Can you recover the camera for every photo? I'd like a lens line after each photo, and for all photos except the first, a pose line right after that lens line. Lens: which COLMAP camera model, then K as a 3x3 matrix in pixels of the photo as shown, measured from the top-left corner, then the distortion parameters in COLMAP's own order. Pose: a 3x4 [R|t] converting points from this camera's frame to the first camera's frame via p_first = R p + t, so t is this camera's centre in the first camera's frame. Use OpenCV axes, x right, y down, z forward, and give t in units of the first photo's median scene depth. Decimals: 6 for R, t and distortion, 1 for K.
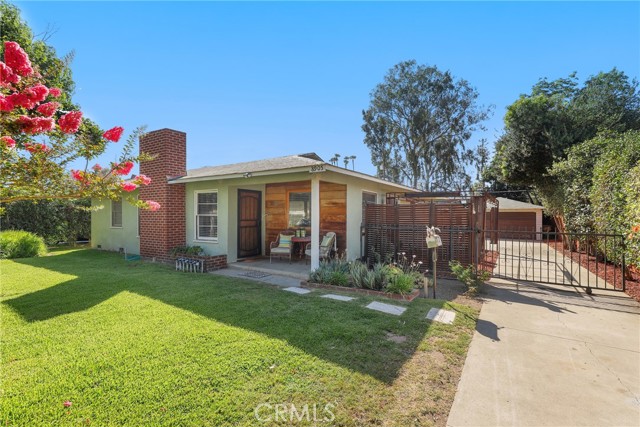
lens RADIAL K [[293.6, 0, 321.9], [0, 293.6, 216.6], [0, 0, 1]] dist [0.005444, -0.002854]
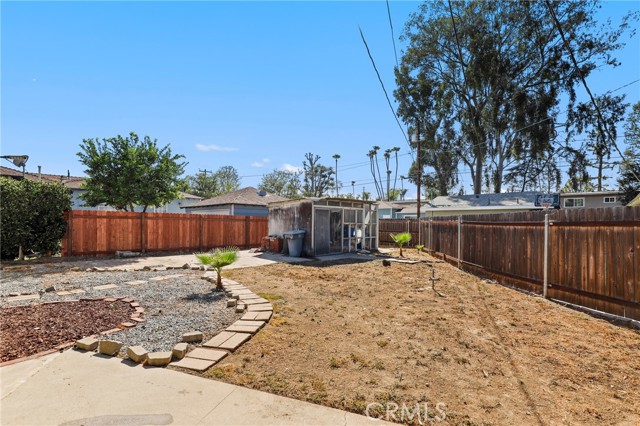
lens RADIAL K [[293.6, 0, 312.4], [0, 293.6, 231.5], [0, 0, 1]] dist [0.005444, -0.002854]
pose [[0.977092, 0.007810, -0.212673, 0.111189], [-0.001956, 0.999614, 0.027723, 0.003096], [0.212807, -0.026672, 0.976730, 0.315136]]
